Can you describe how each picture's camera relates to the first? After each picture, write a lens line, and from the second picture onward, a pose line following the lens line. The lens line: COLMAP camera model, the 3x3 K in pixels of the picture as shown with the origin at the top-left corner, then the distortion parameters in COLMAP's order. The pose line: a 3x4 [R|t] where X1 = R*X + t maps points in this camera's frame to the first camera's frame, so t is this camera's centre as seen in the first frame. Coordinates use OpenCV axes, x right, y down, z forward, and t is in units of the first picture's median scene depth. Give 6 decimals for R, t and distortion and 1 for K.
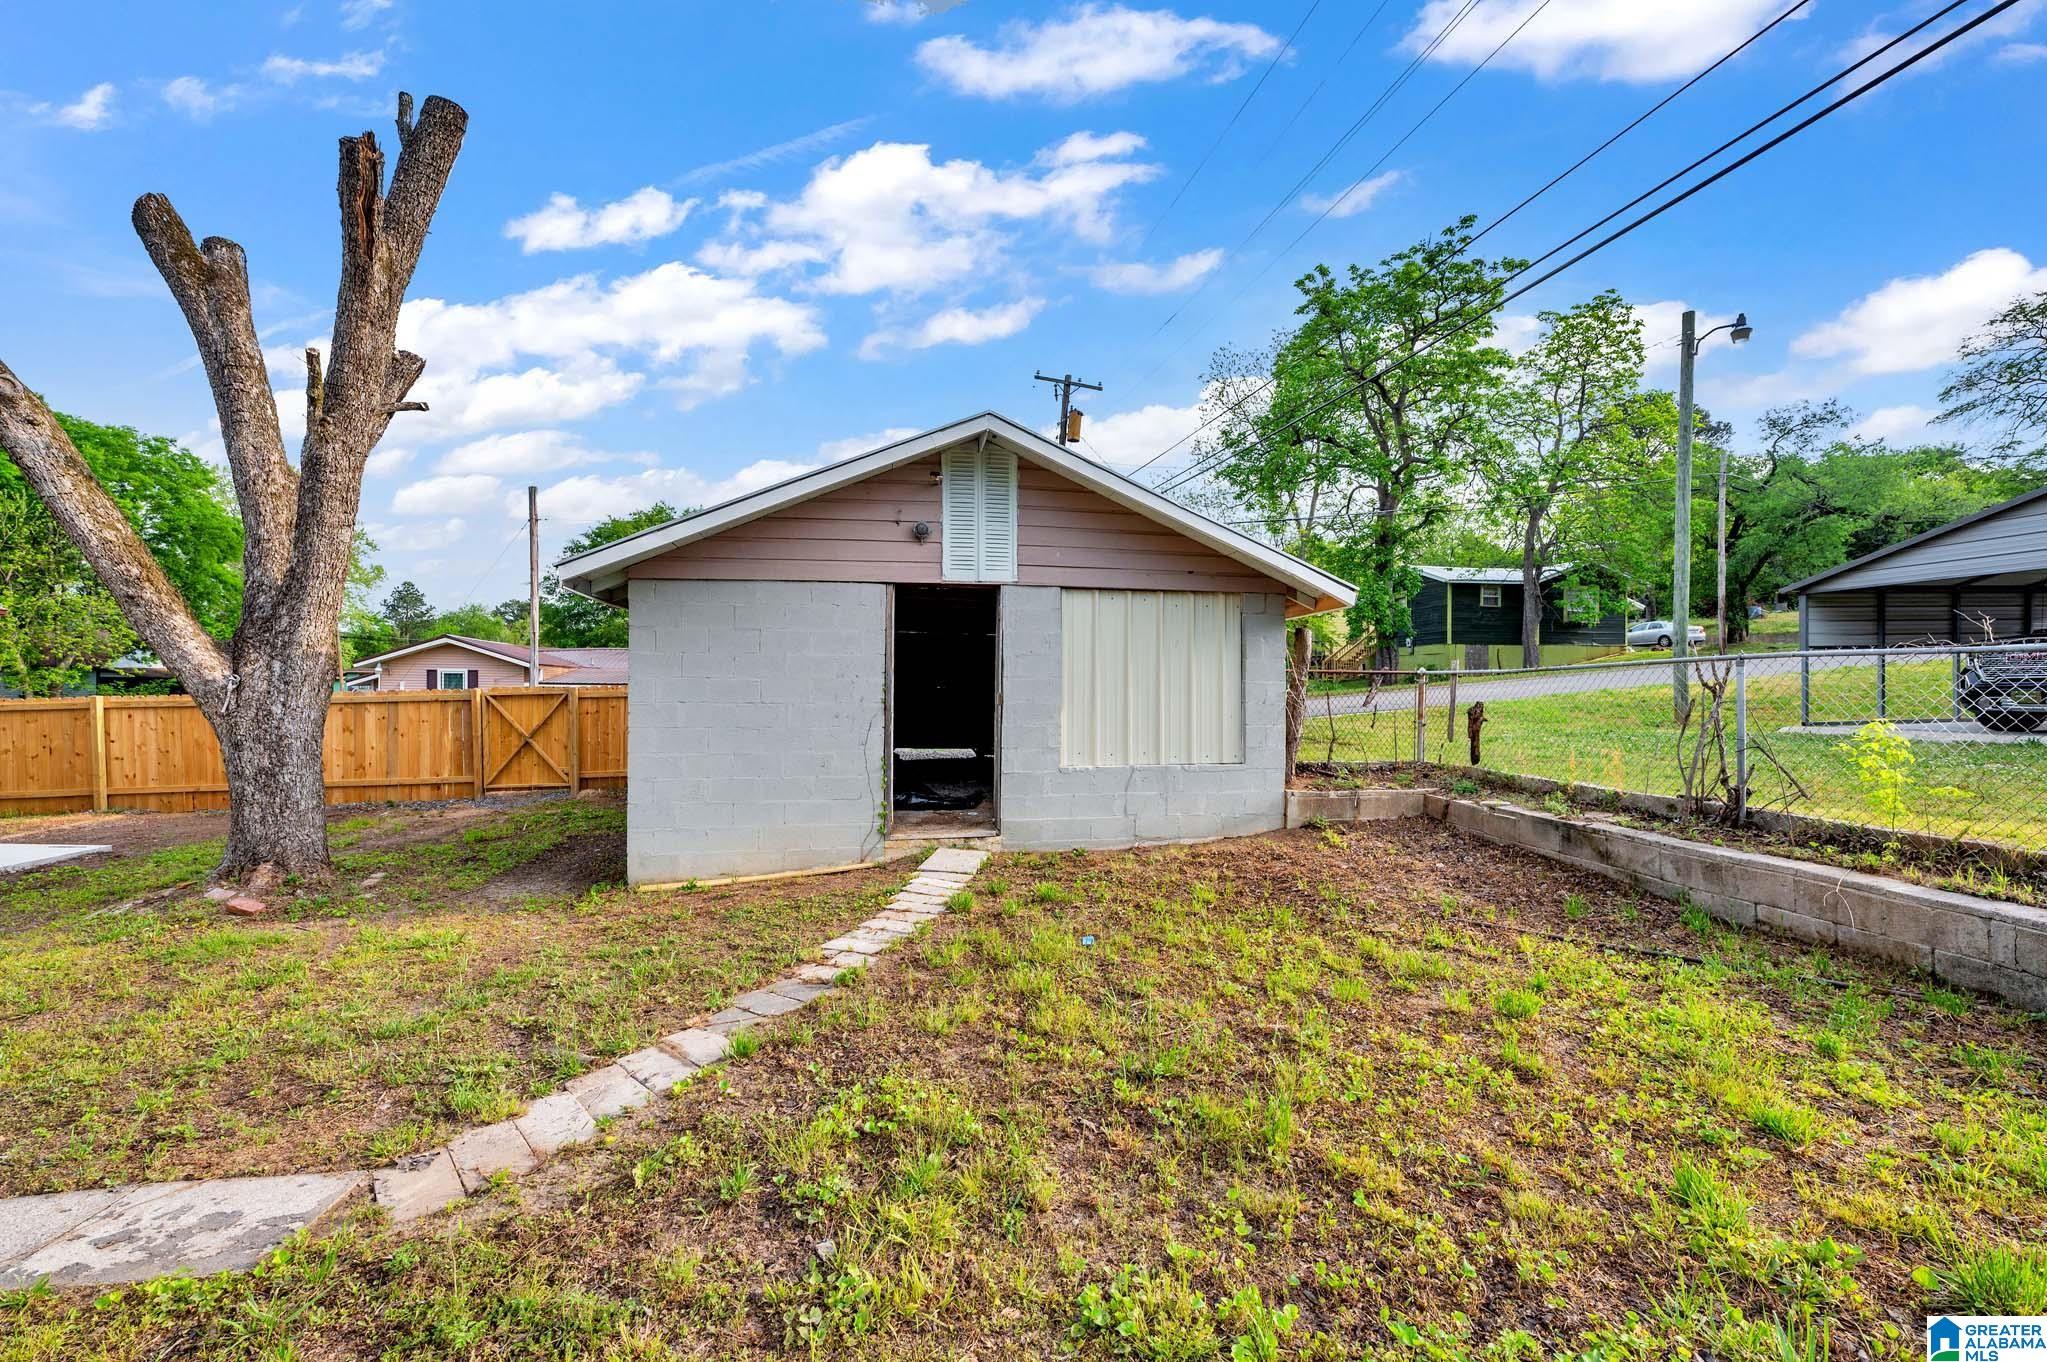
lens RADIAL K [[807.1, 0, 1019.2], [0, 807.1, 686.3], [0, 0, 1]] dist [0.000699, 0.000225]
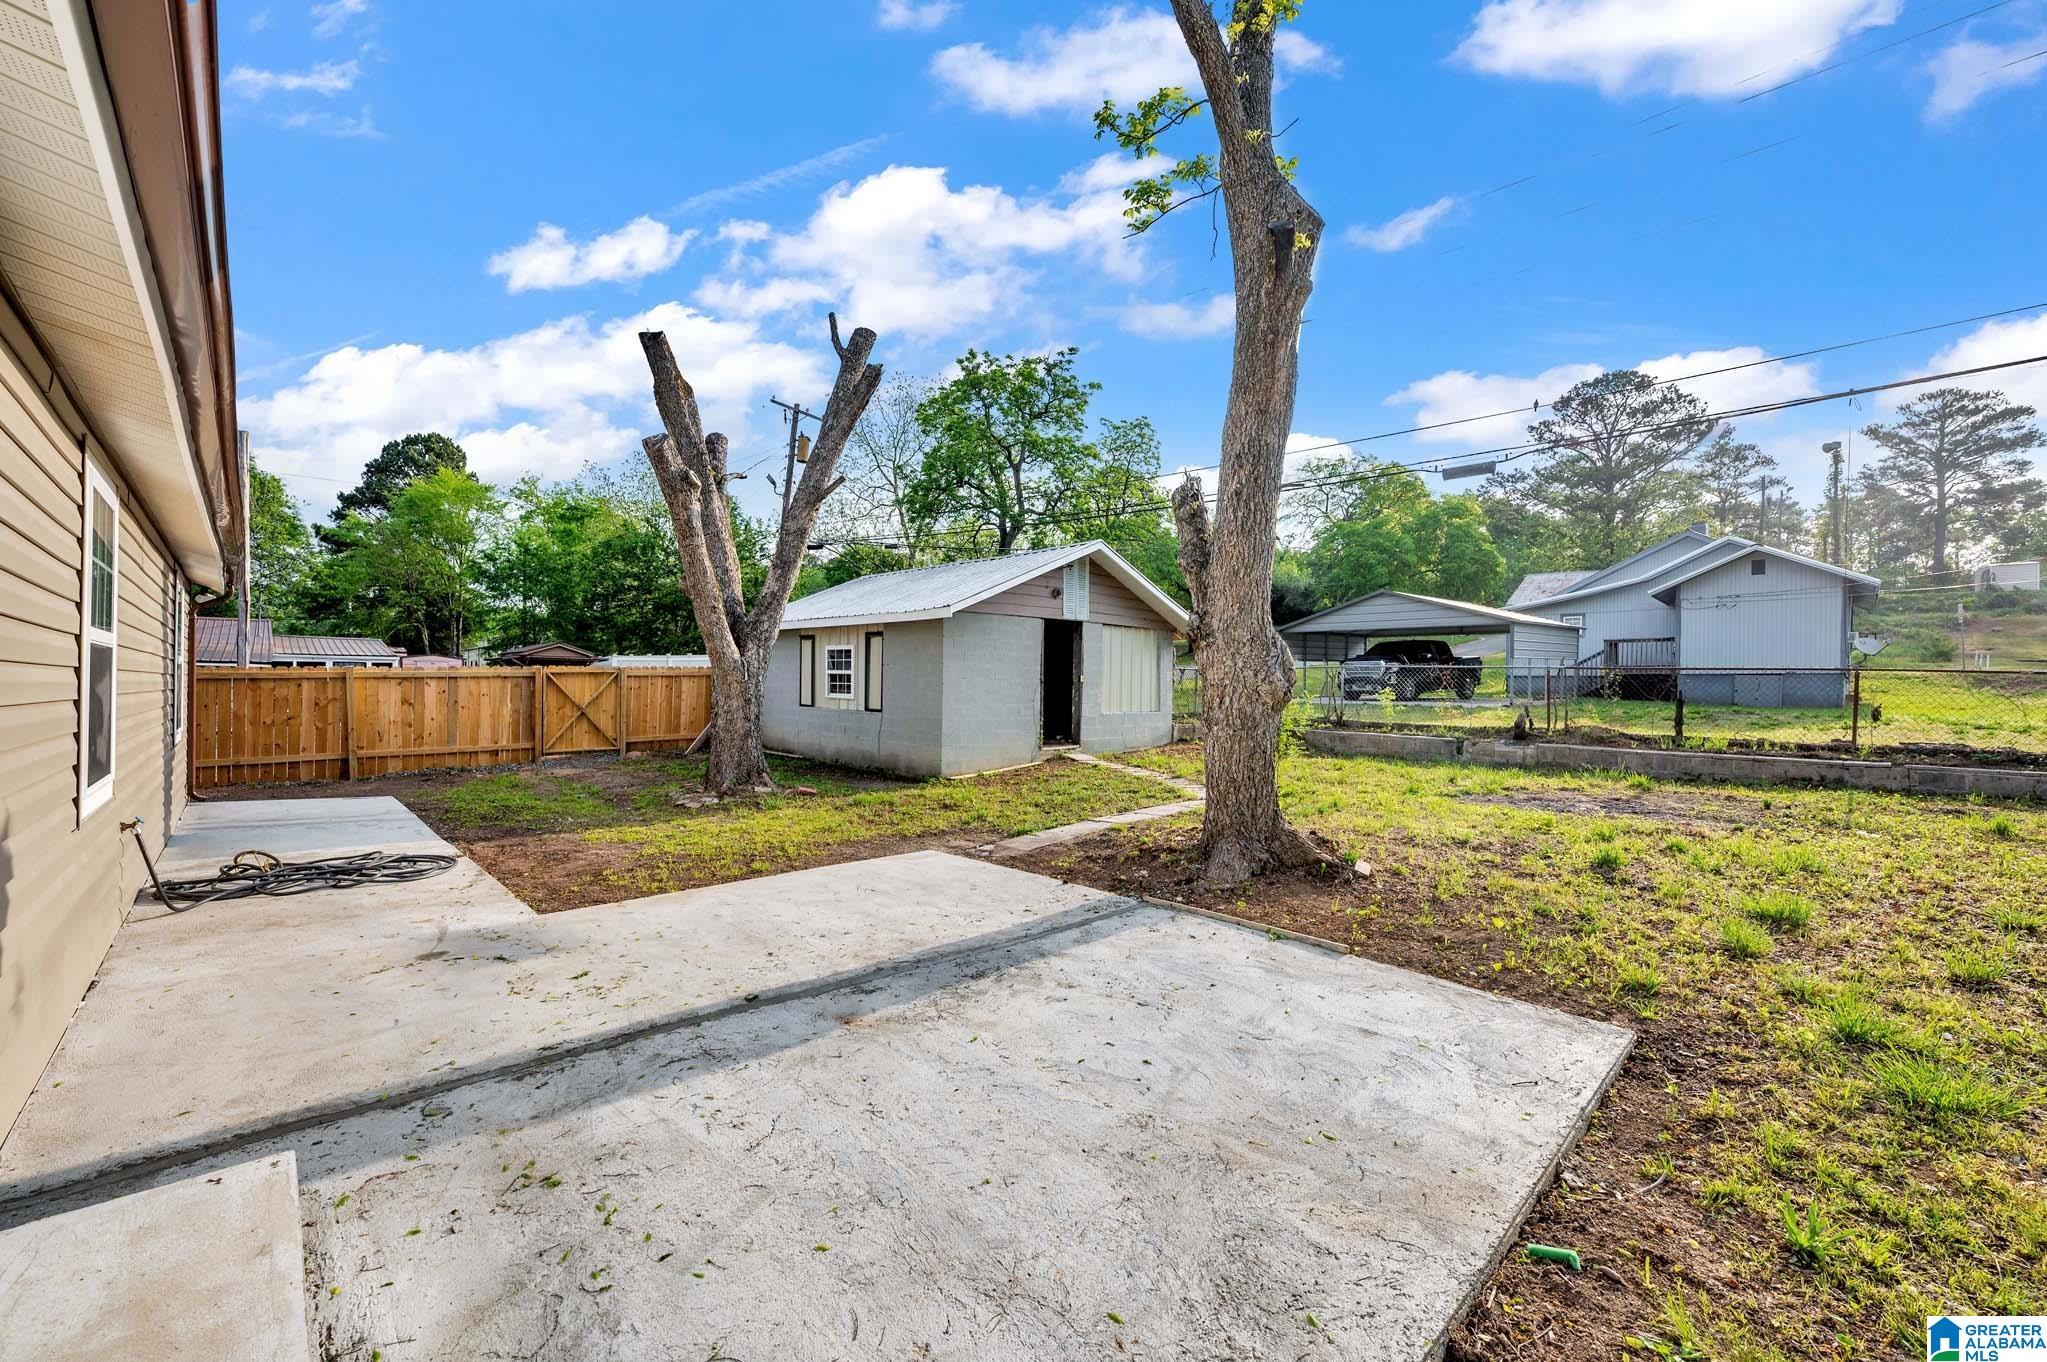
lens RADIAL K [[807.1, 0, 1019.2], [0, 807.1, 686.3], [0, 0, 1]] dist [0.000699, 0.000225]
pose [[0.834283, 0.008029, 0.551278, -0.772676], [-0.014193, 0.999875, 0.006917, 0.013564], [-0.551153, -0.013595, 0.834293, -0.356835]]
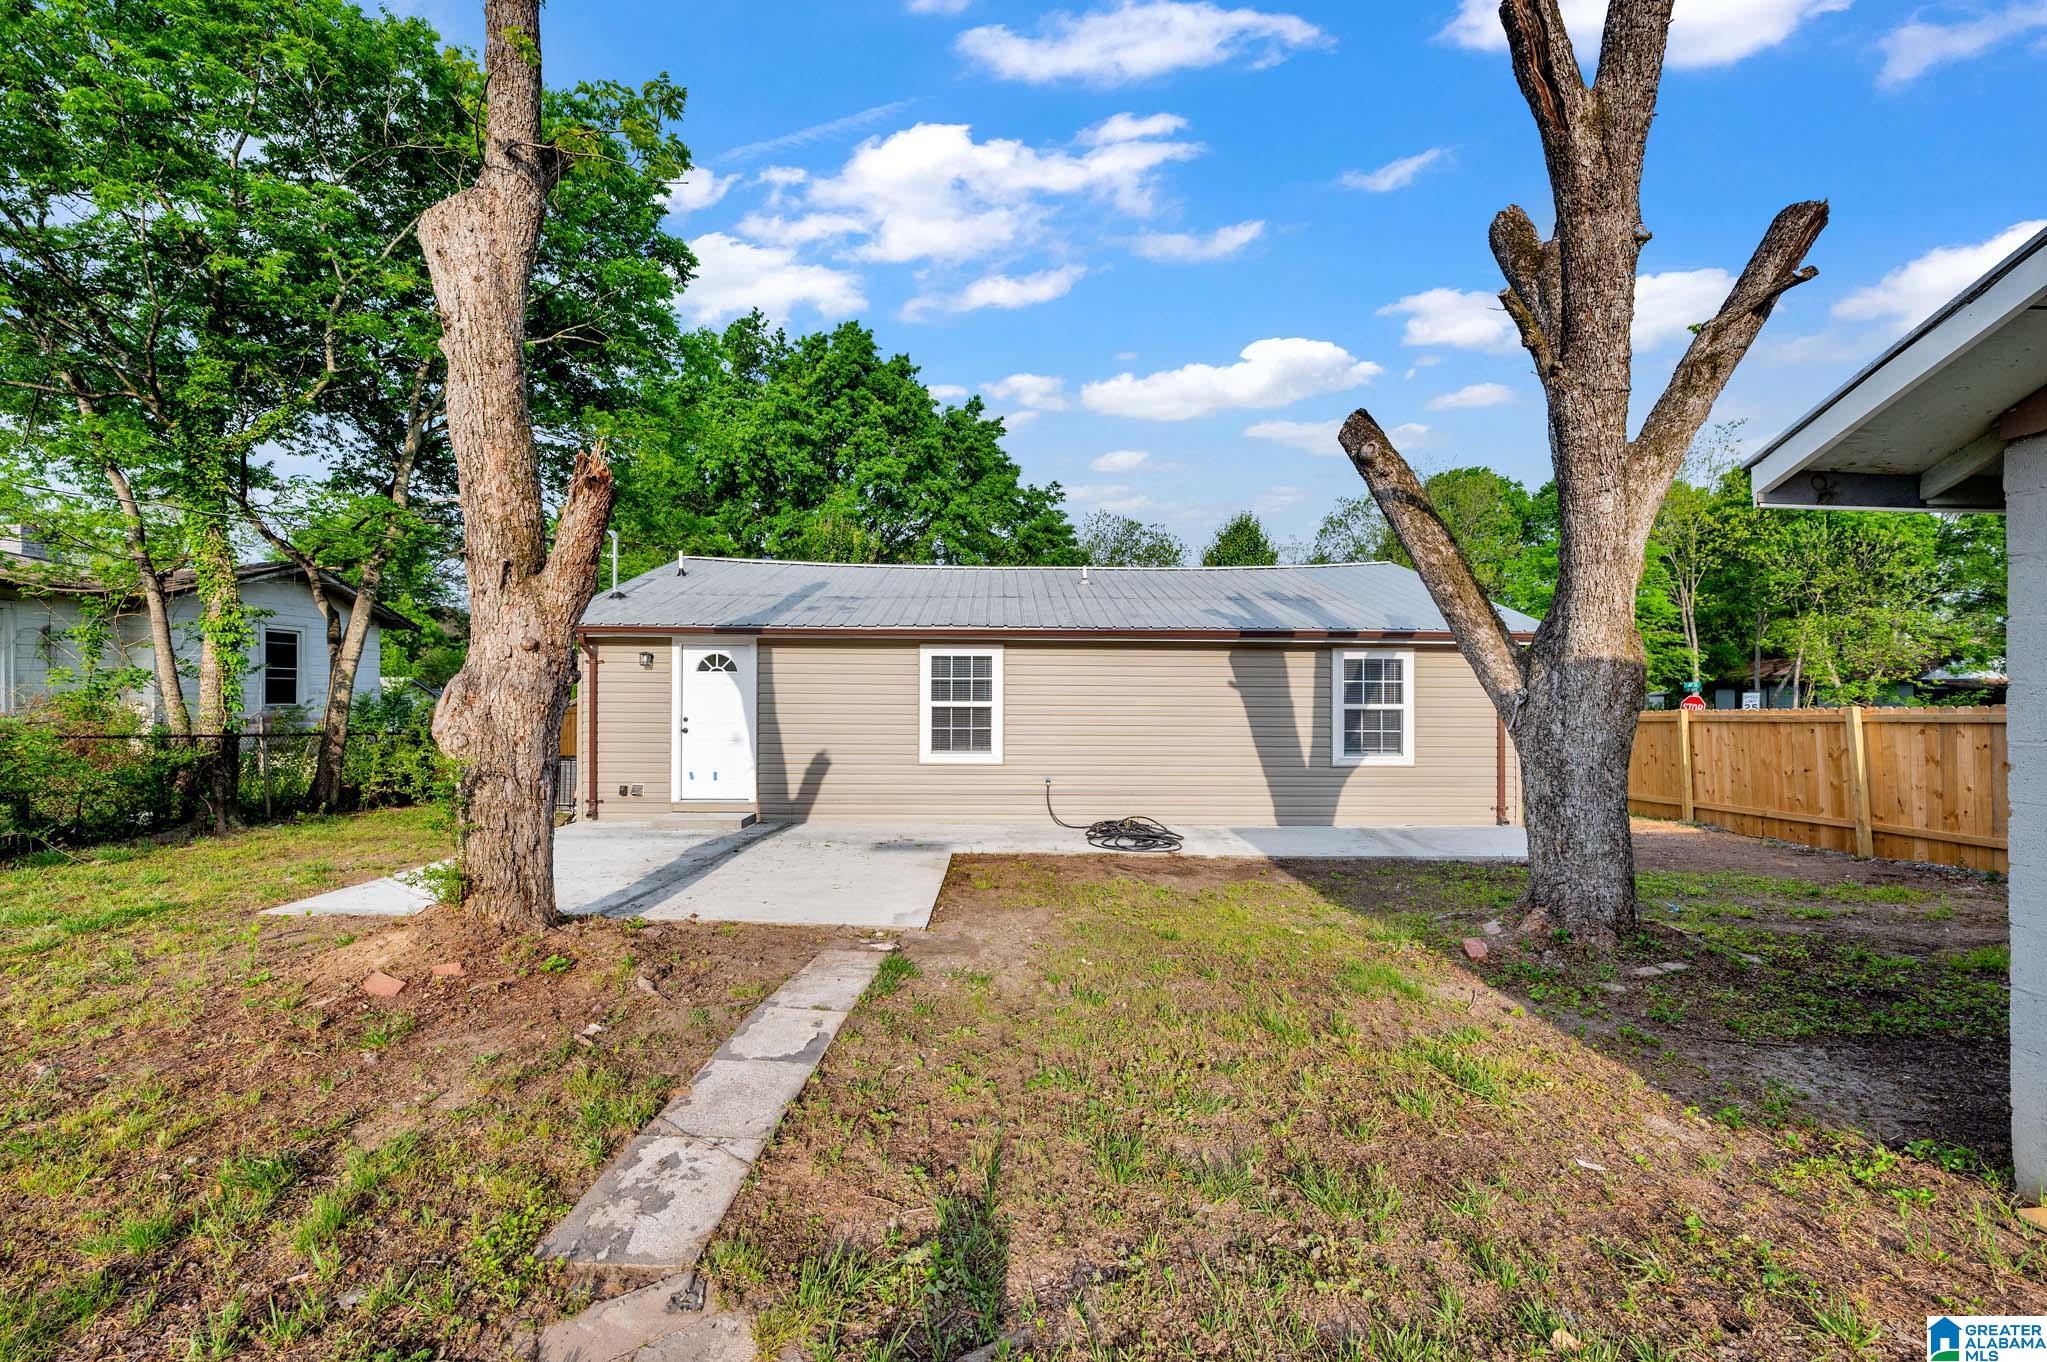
lens RADIAL K [[807.1, 0, 1019.2], [0, 807.1, 686.3], [0, 0, 1]] dist [0.000699, 0.000225]
pose [[-0.154101, -0.016731, -0.987913, 0.001656], [0.002387, 0.999847, -0.017306, -0.001405], [0.988052, -0.005025, -0.154038, 0.323797]]
